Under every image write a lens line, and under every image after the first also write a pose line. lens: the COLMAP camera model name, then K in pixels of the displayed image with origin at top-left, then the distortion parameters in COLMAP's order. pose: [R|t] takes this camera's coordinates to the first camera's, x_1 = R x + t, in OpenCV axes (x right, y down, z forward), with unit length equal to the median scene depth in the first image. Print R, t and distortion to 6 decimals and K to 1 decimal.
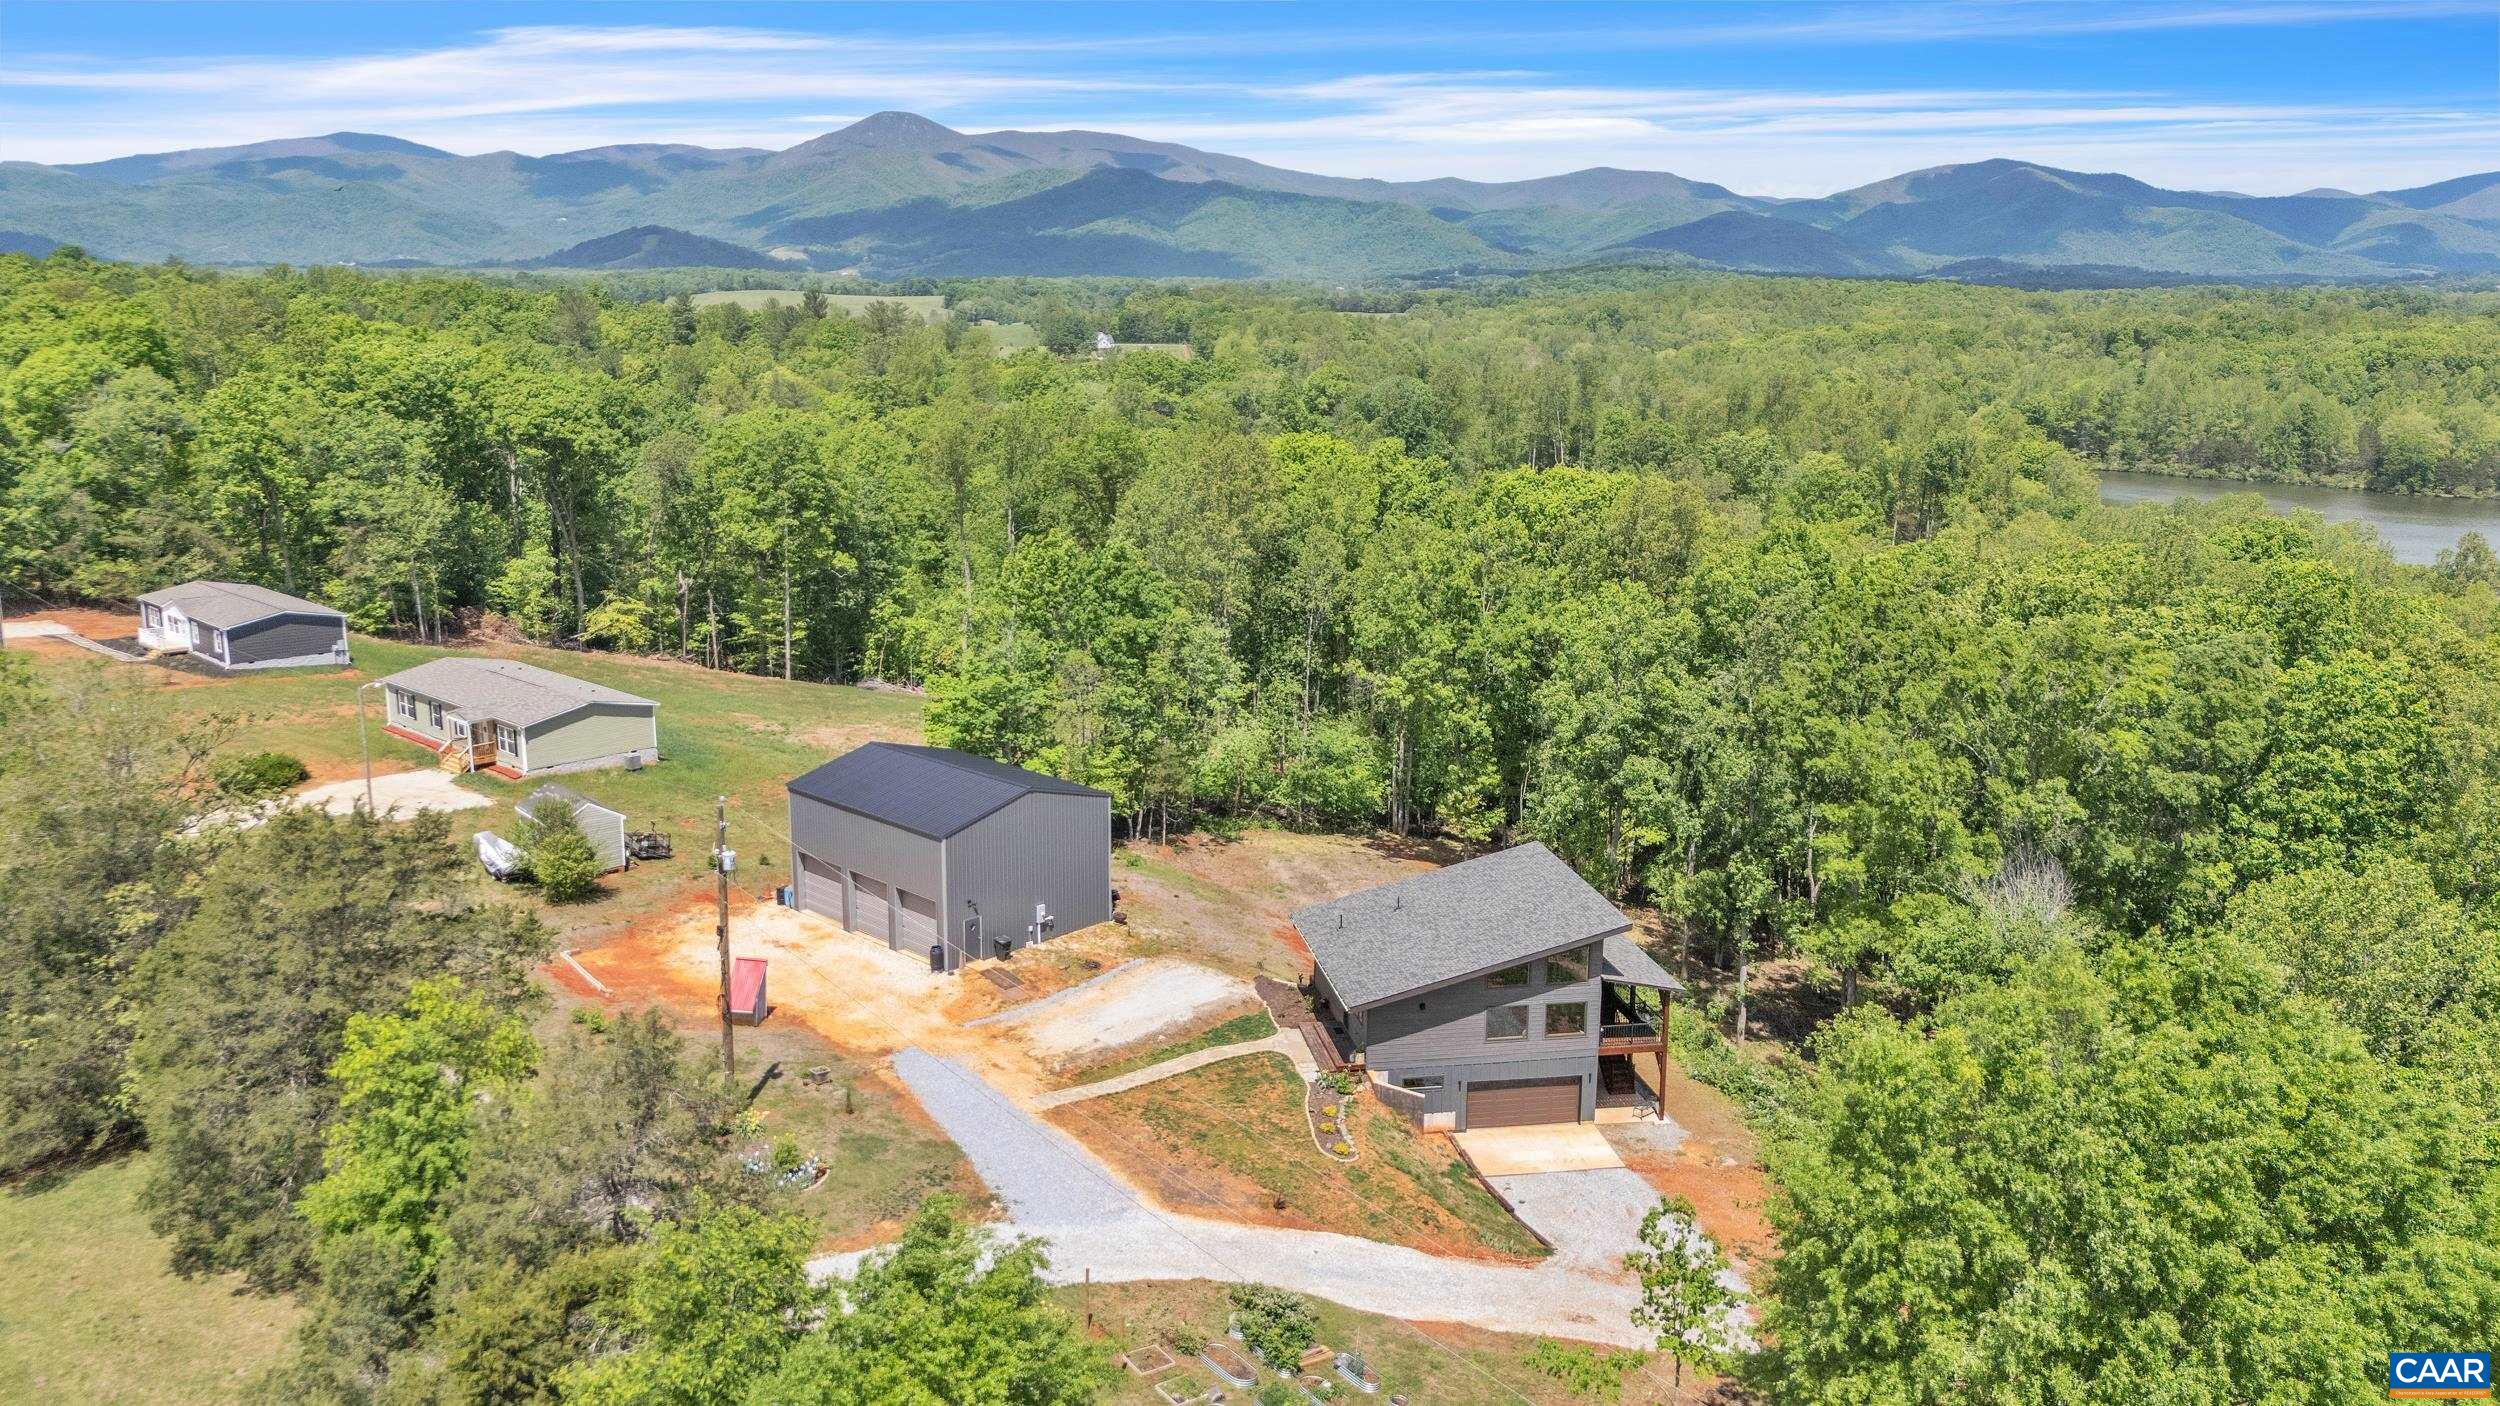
lens RADIAL K [[1858.2, 0, 1256.4], [0, 1858.2, 695.1], [0, 0, 1]] dist [0.094037, -0.093812]
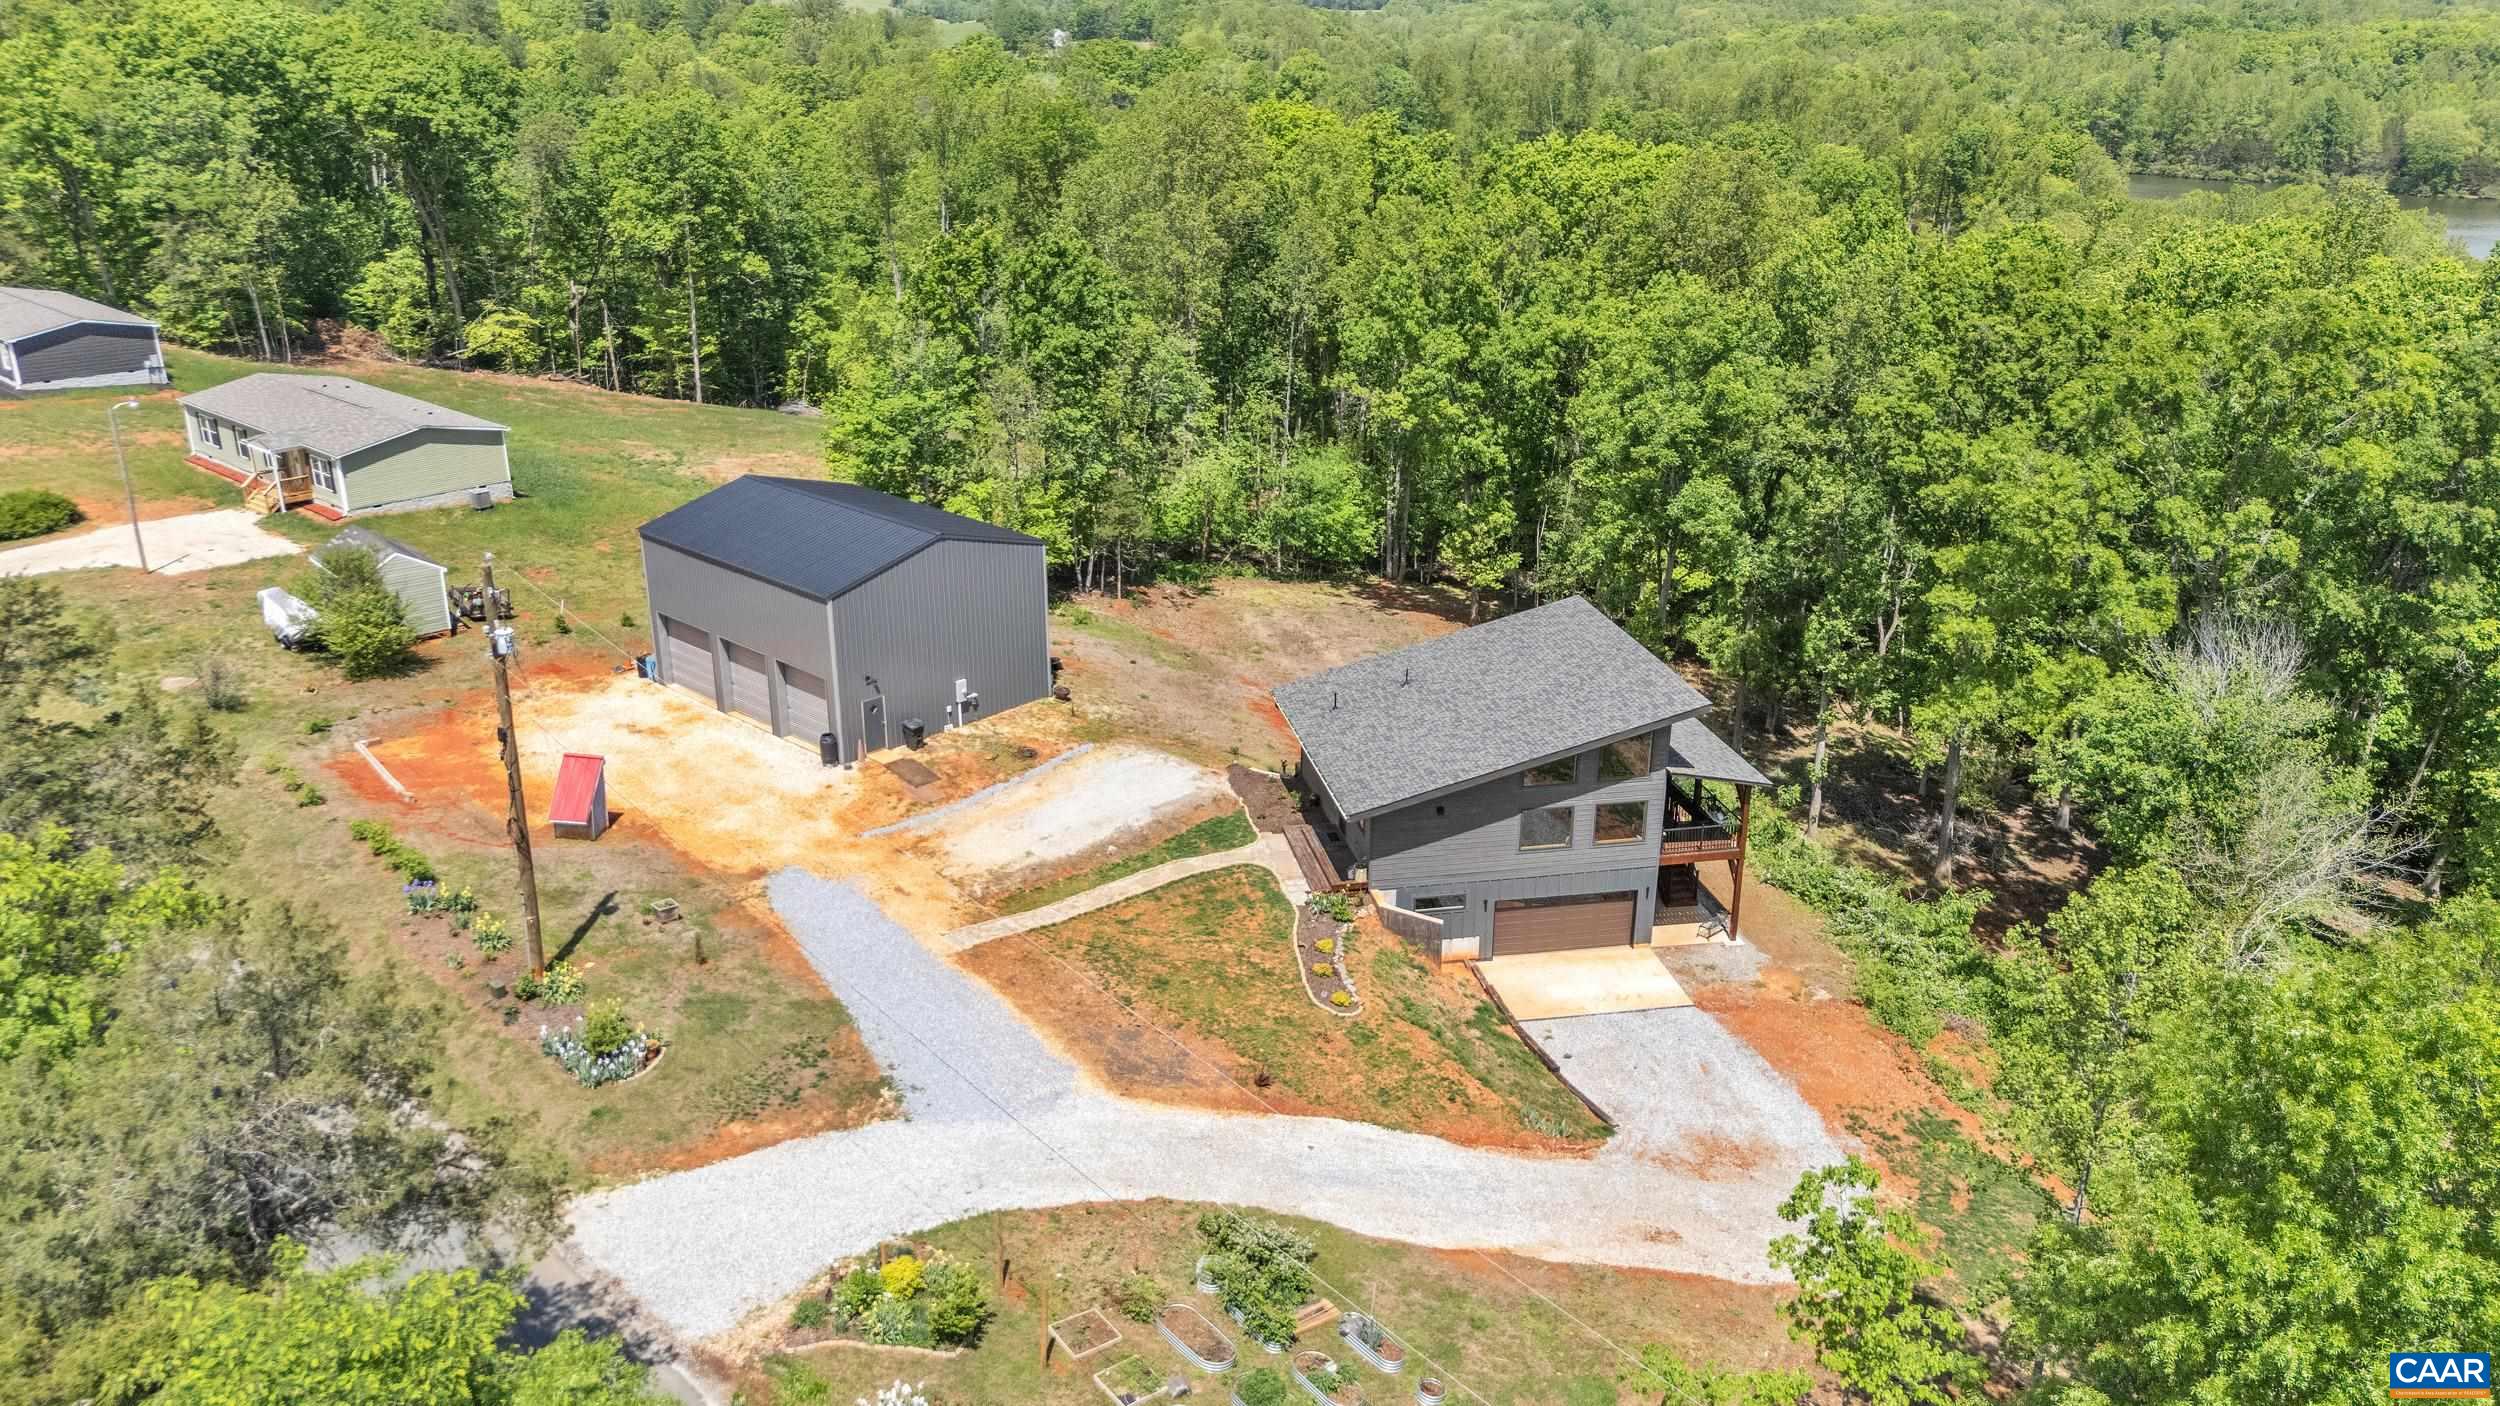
lens RADIAL K [[1858.2, 0, 1256.4], [0, 1858.2, 695.1], [0, 0, 1]] dist [0.094037, -0.093812]
pose [[0.999864, -0.008724, 0.014011, 0.000316], [0.006605, 0.989447, 0.144741, 0.002989], [-0.015126, -0.144629, 0.989370, 0.160073]]
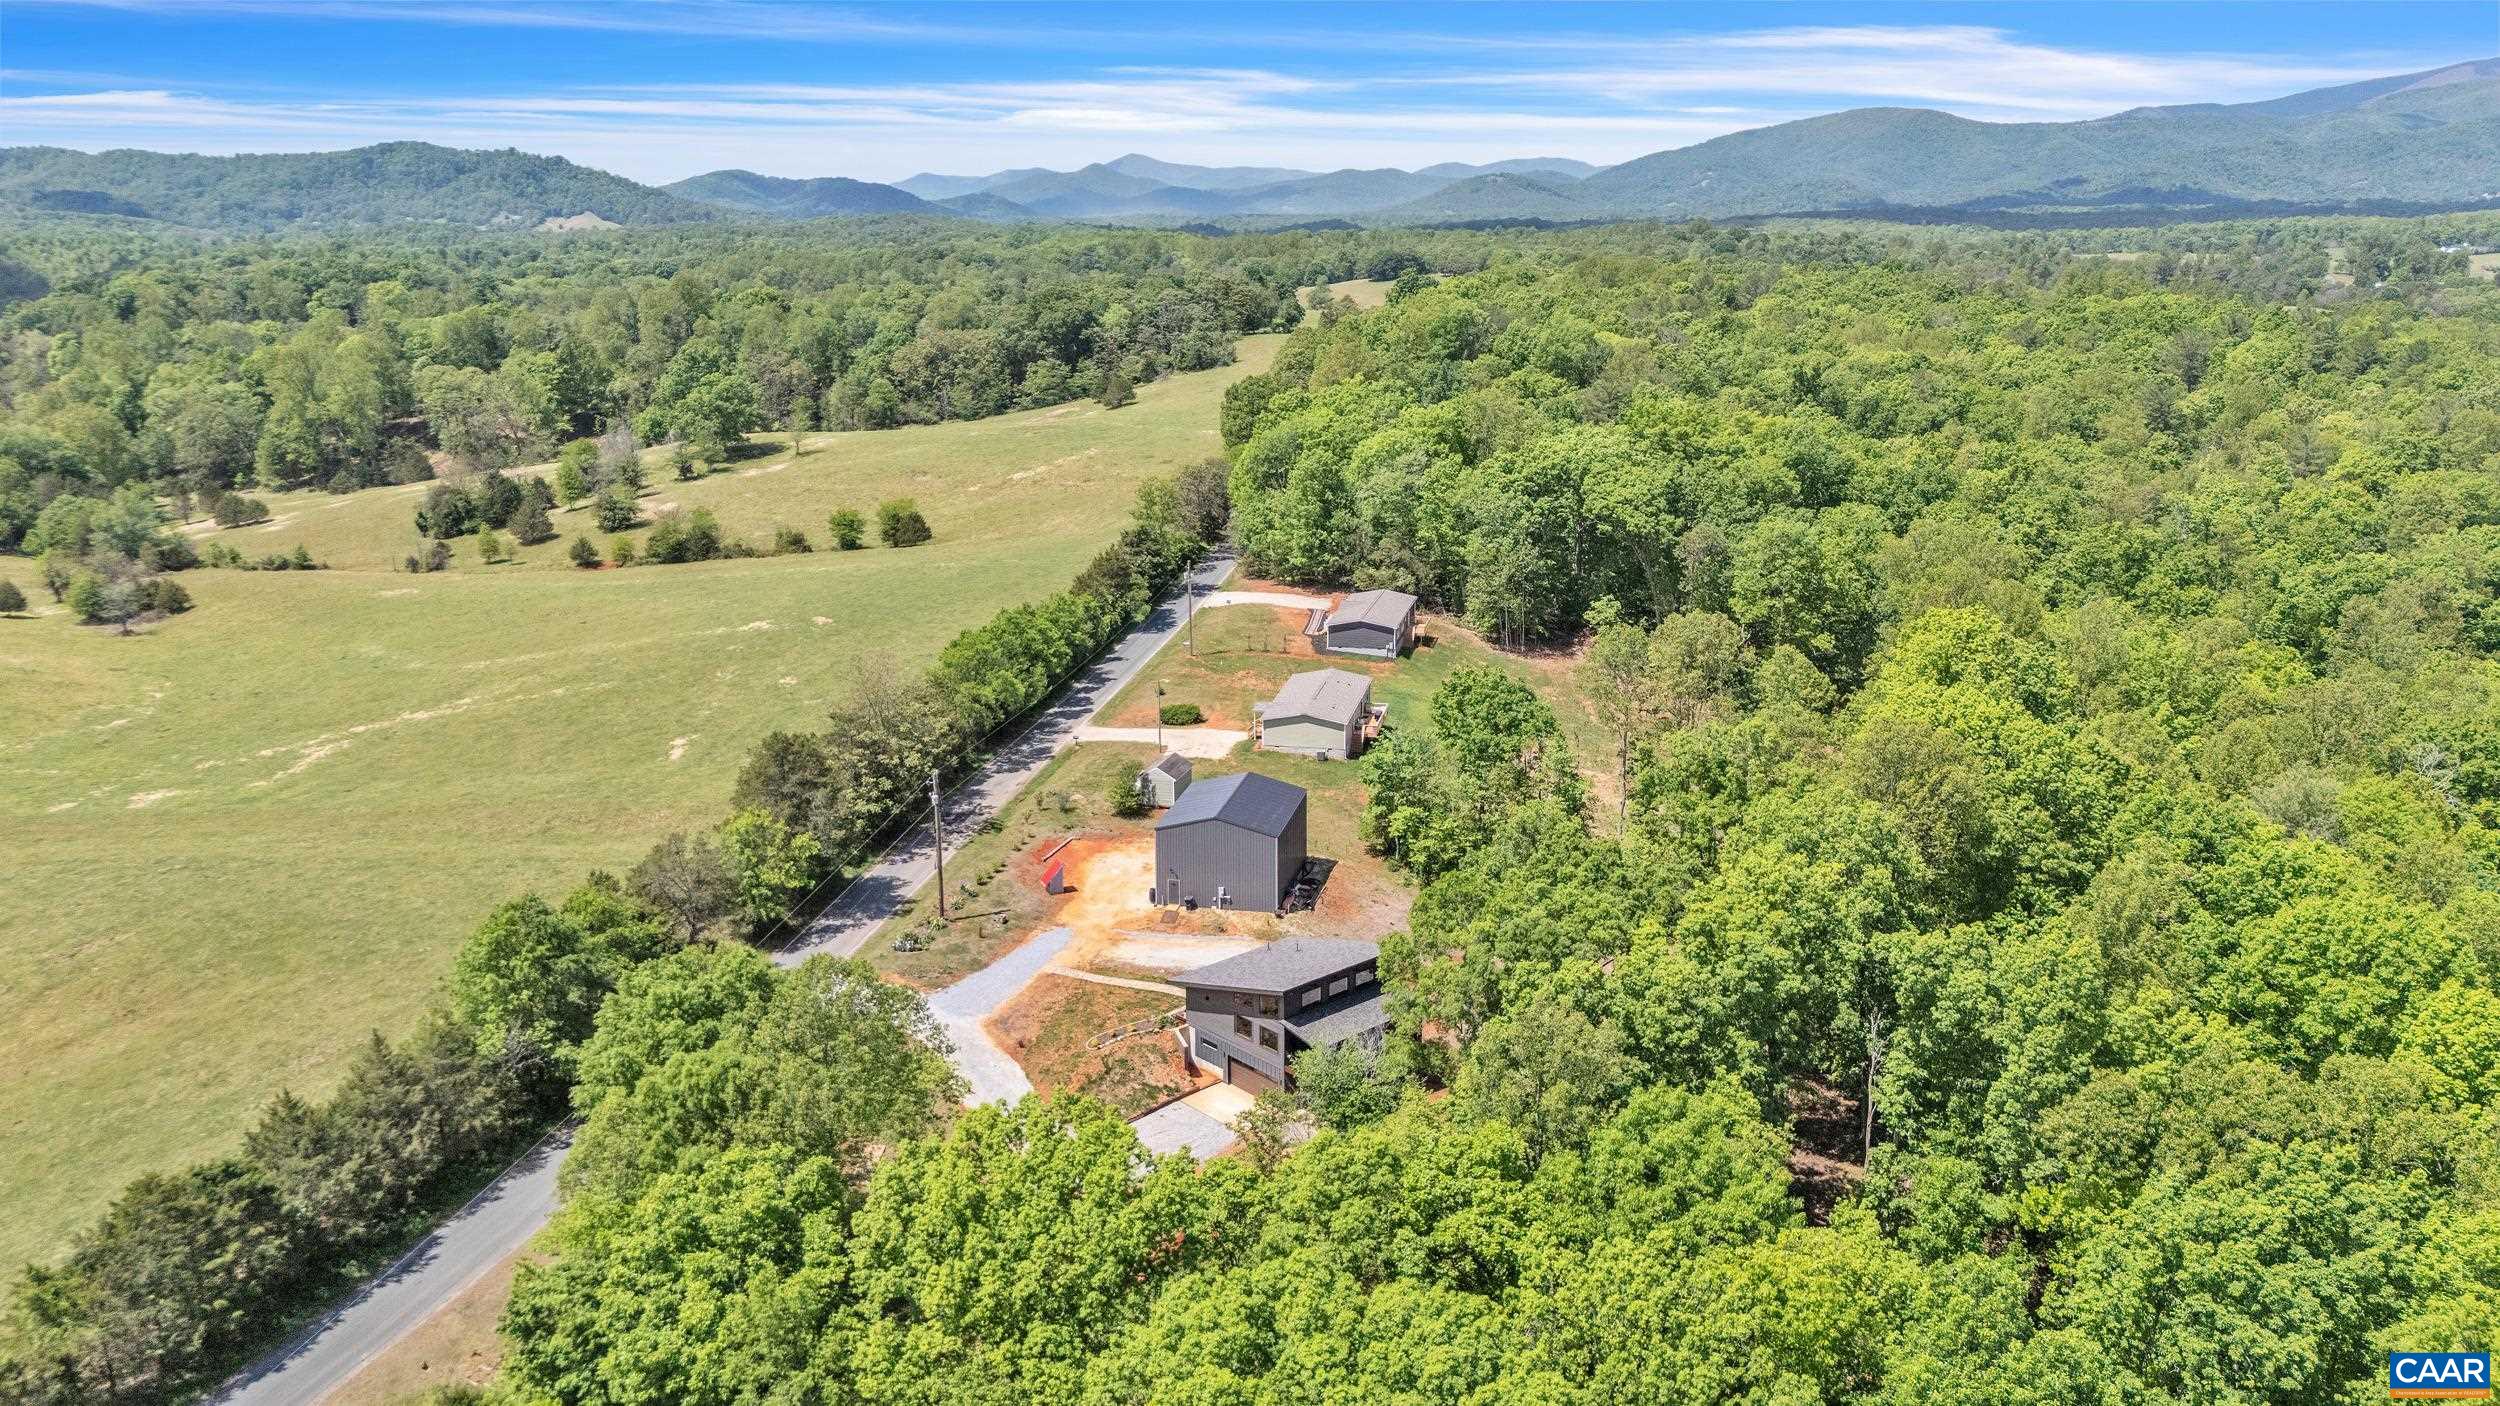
lens RADIAL K [[1858.2, 0, 1256.4], [0, 1858.2, 695.1], [0, 0, 1]] dist [0.094037, -0.093812]
pose [[0.516459, 0.195422, -0.833715, 0.993773], [-0.164527, 0.978117, 0.127350, -0.215902], [0.840357, 0.071398, 0.537310, 0.095032]]
